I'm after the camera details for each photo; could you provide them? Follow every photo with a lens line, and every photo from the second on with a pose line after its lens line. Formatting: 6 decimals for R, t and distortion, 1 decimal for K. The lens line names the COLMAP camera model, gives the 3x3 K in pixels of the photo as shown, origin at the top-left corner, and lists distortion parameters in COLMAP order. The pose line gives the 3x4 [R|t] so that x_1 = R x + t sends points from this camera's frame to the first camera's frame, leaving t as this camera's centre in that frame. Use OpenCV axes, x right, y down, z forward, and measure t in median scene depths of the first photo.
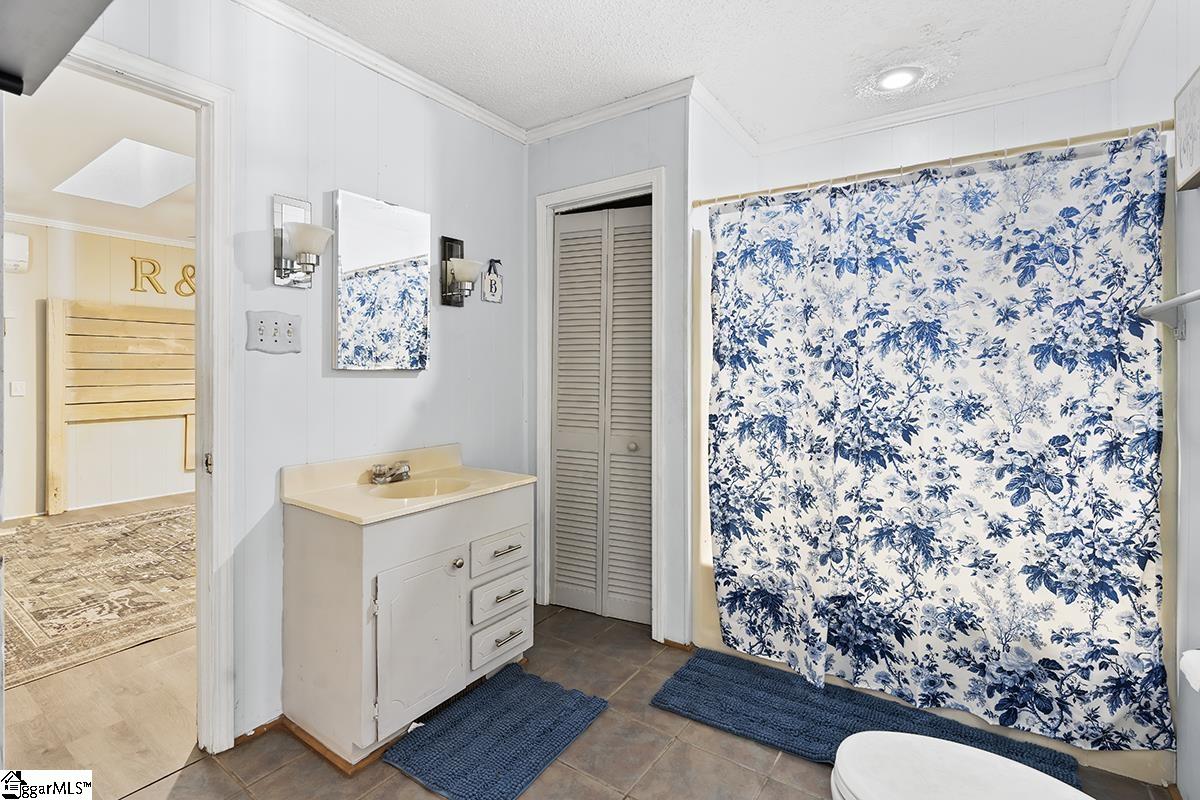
lens RADIAL K [[553.0, 0, 602.0], [0, 553.0, 388.2], [0, 0, 1]] dist [-0.004364, -0.000029]
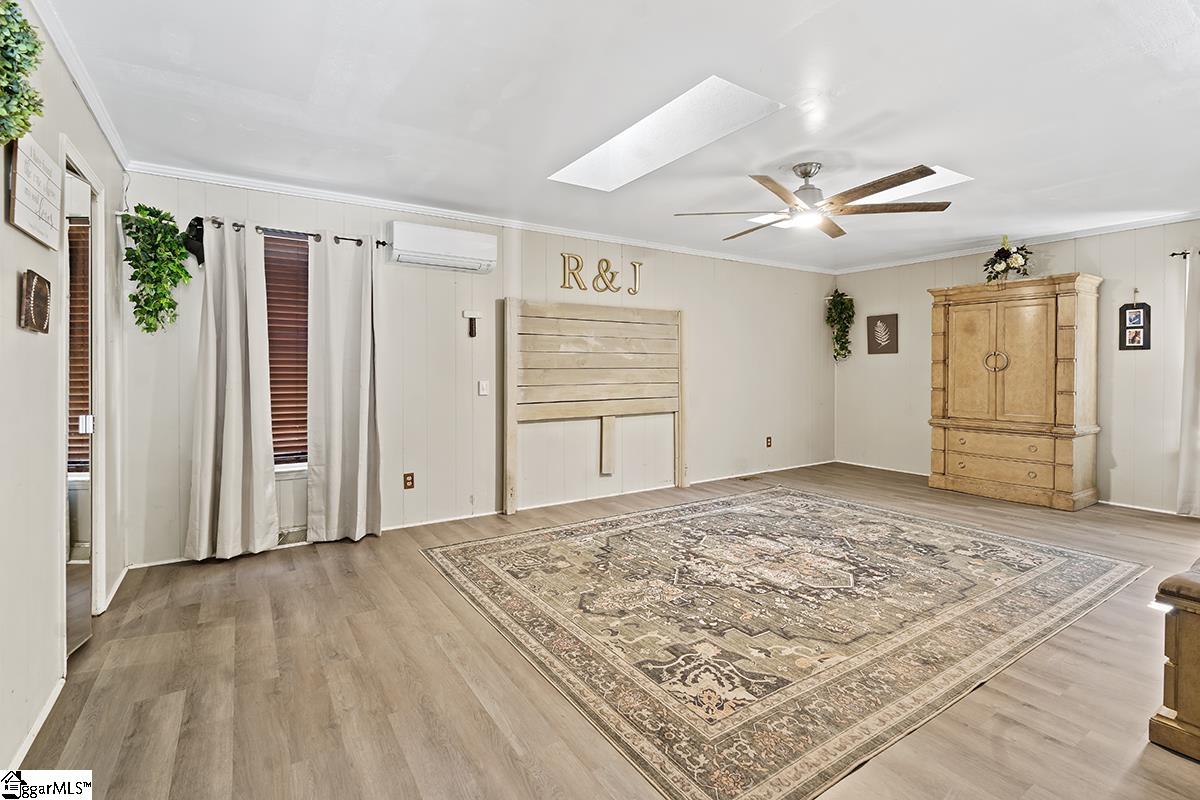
lens RADIAL K [[553.0, 0, 595.4], [0, 553.0, 392.7], [0, 0, 1]] dist [-0.004364, -0.000029]
pose [[0.923799, 0.012458, -0.382675, -0.457425], [-0.009164, 0.999904, 0.010431, -0.002845], [0.382768, -0.006129, 0.923824, 0.129980]]
